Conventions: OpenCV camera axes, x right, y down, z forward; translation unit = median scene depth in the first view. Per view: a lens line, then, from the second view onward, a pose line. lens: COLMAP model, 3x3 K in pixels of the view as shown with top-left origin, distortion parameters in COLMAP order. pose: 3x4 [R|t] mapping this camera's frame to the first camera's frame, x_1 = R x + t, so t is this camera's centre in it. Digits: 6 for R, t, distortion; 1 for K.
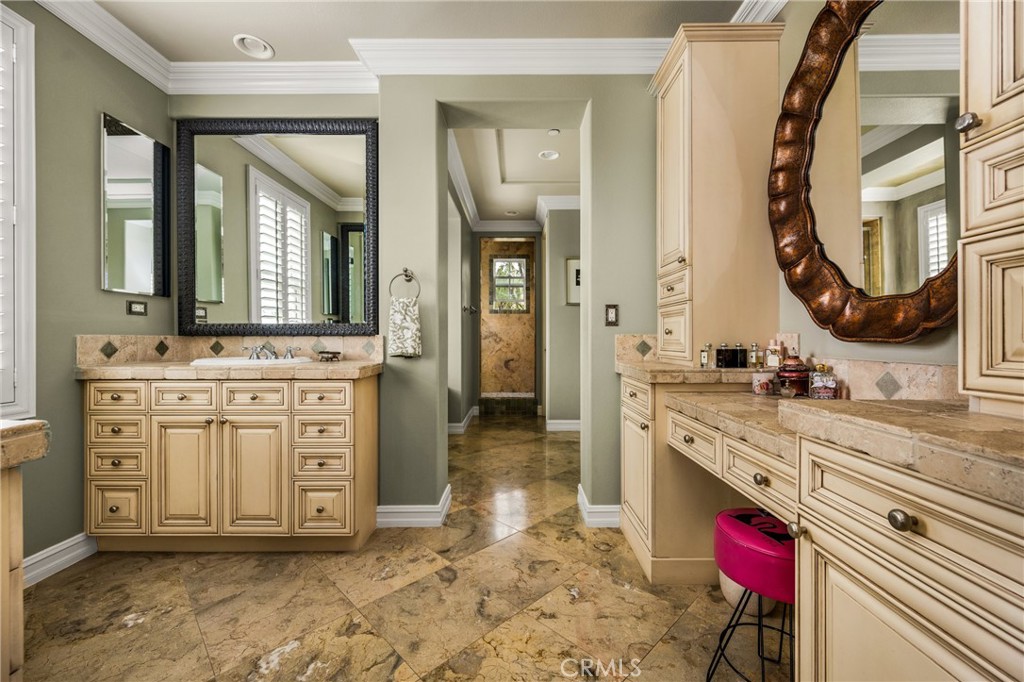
lens RADIAL K [[417.0, 0, 511.7], [0, 417.0, 341.6], [0, 0, 1]] dist [-0.004460, -0.000477]
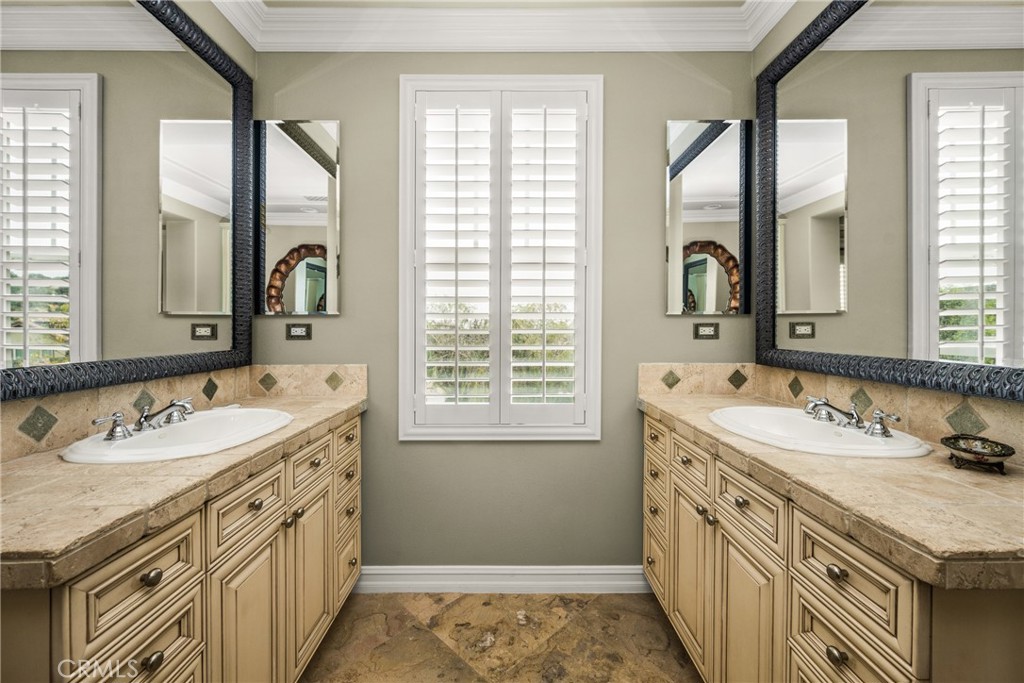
lens RADIAL K [[417.0, 0, 509.6], [0, 417.0, 330.1], [0, 0, 1]] dist [-0.004460, -0.000477]
pose [[0.006879, 0.008821, -0.999937, -0.055378], [-0.000289, 0.999961, 0.008819, -0.088071], [0.999976, 0.000229, 0.006881, 0.584533]]
